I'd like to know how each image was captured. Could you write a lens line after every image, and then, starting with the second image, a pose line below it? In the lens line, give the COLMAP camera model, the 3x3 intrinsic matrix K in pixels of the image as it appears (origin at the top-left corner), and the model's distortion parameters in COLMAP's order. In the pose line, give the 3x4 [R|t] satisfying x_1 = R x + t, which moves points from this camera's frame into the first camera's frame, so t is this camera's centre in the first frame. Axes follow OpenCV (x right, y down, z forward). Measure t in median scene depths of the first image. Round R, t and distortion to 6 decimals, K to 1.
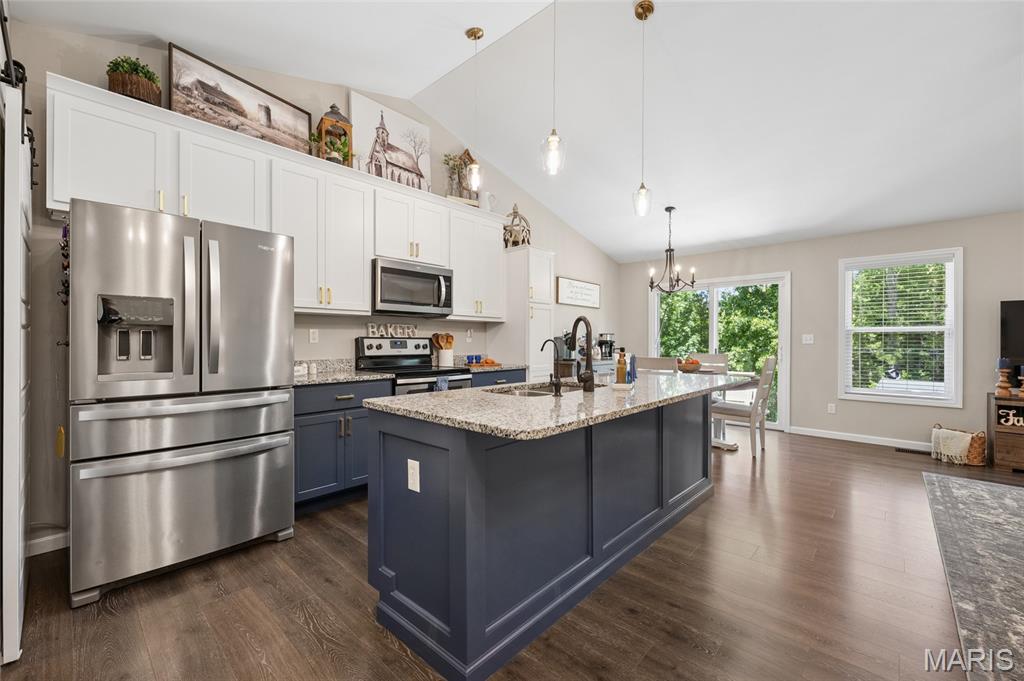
lens RADIAL K [[422.0, 0, 513.1], [0, 422.0, 336.8], [0, 0, 1]] dist [0.001427, -0.000710]
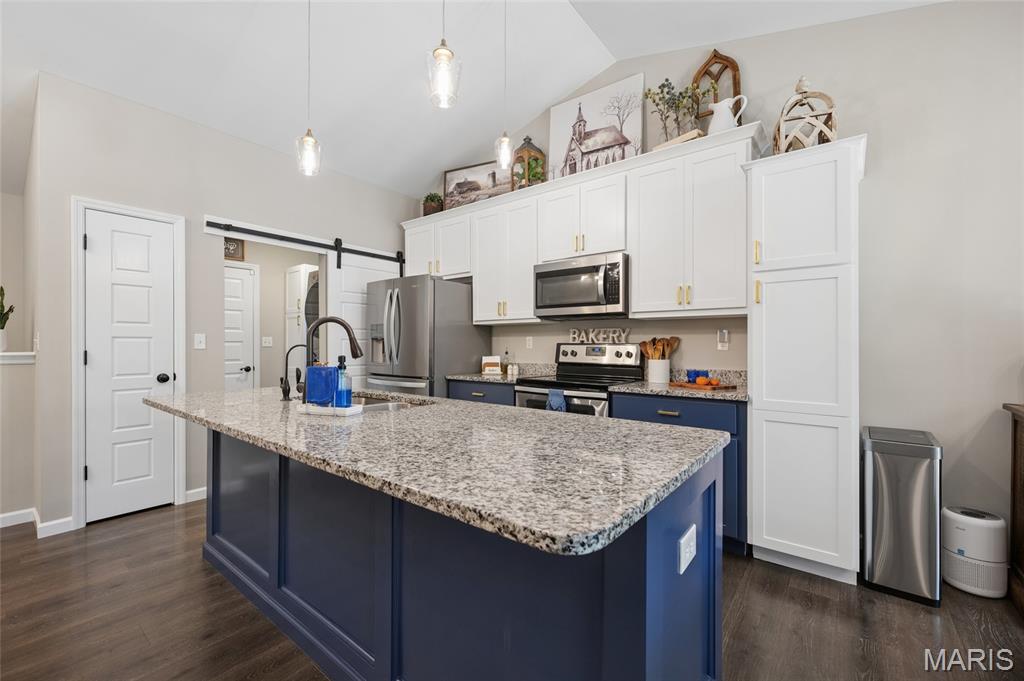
lens RADIAL K [[422.0, 0, 509.6], [0, 422.0, 343.2], [0, 0, 1]] dist [0.001427, -0.000710]
pose [[0.069874, -0.010543, -0.997500, 0.632982], [0.002879, 0.999942, -0.010367, 0.010145], [0.997552, -0.002148, 0.069901, 0.804147]]
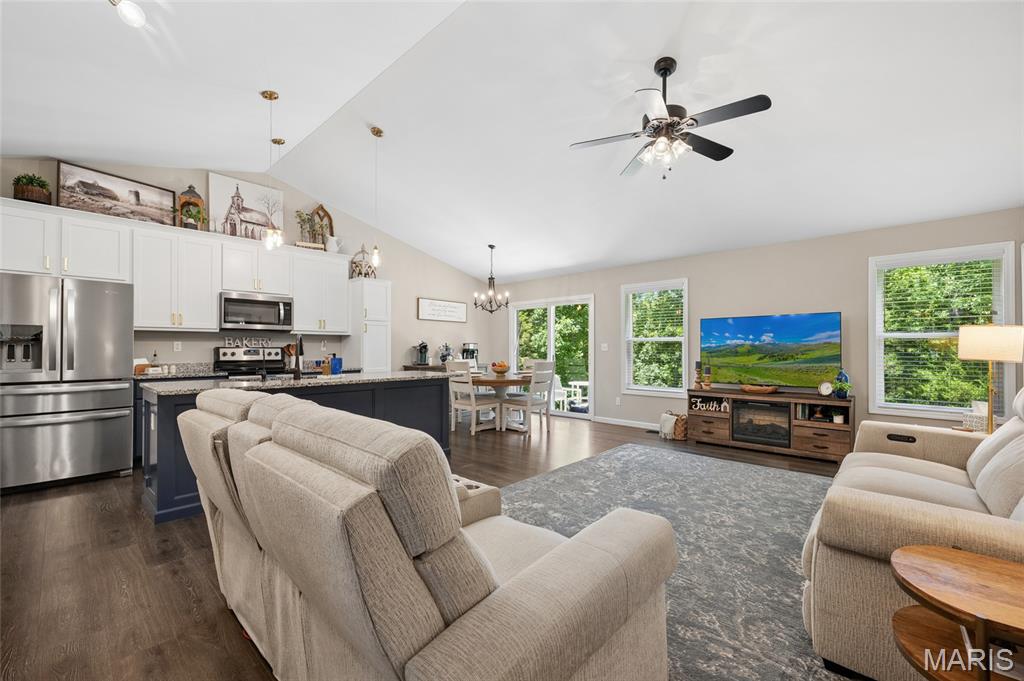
lens RADIAL K [[422.0, 0, 516.1], [0, 422.0, 341.6], [0, 0, 1]] dist [0.001427, -0.000710]
pose [[0.999994, -0.003461, 0.000322, 0.624185], [0.003464, 0.999958, -0.008534, -0.002120], [-0.000292, 0.008535, 0.999964, -0.396835]]
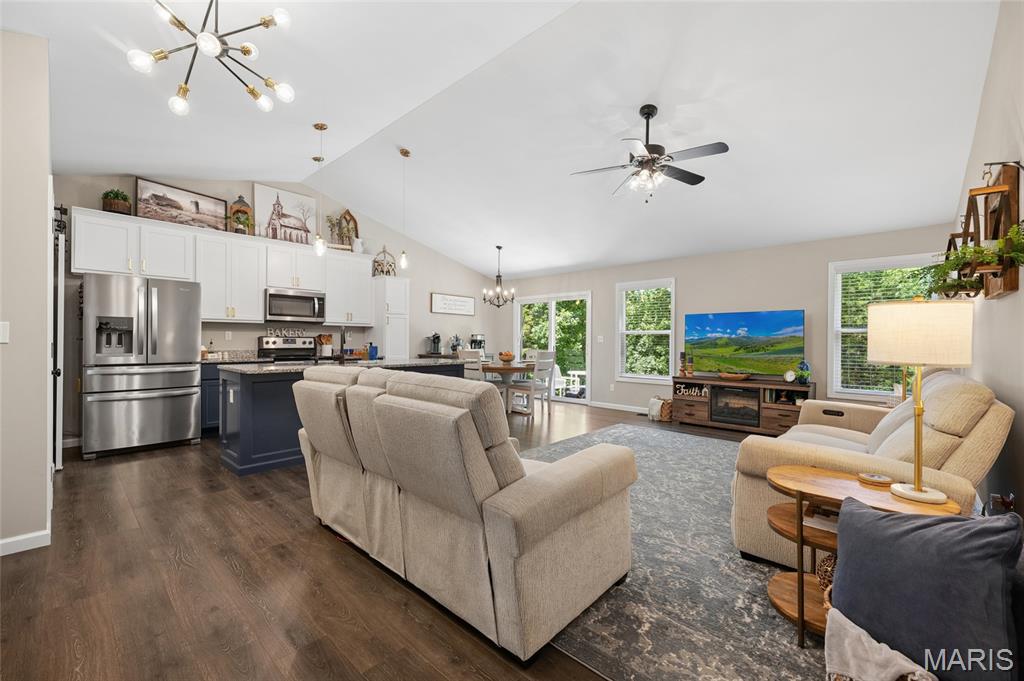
lens RADIAL K [[422.0, 0, 513.3], [0, 422.0, 336.5], [0, 0, 1]] dist [0.001427, -0.000710]
pose [[0.999985, 0.003619, -0.004082, 0.598250], [-0.003621, 0.999993, -0.000559, -0.001460], [0.004080, 0.000573, 0.999992, -0.594207]]
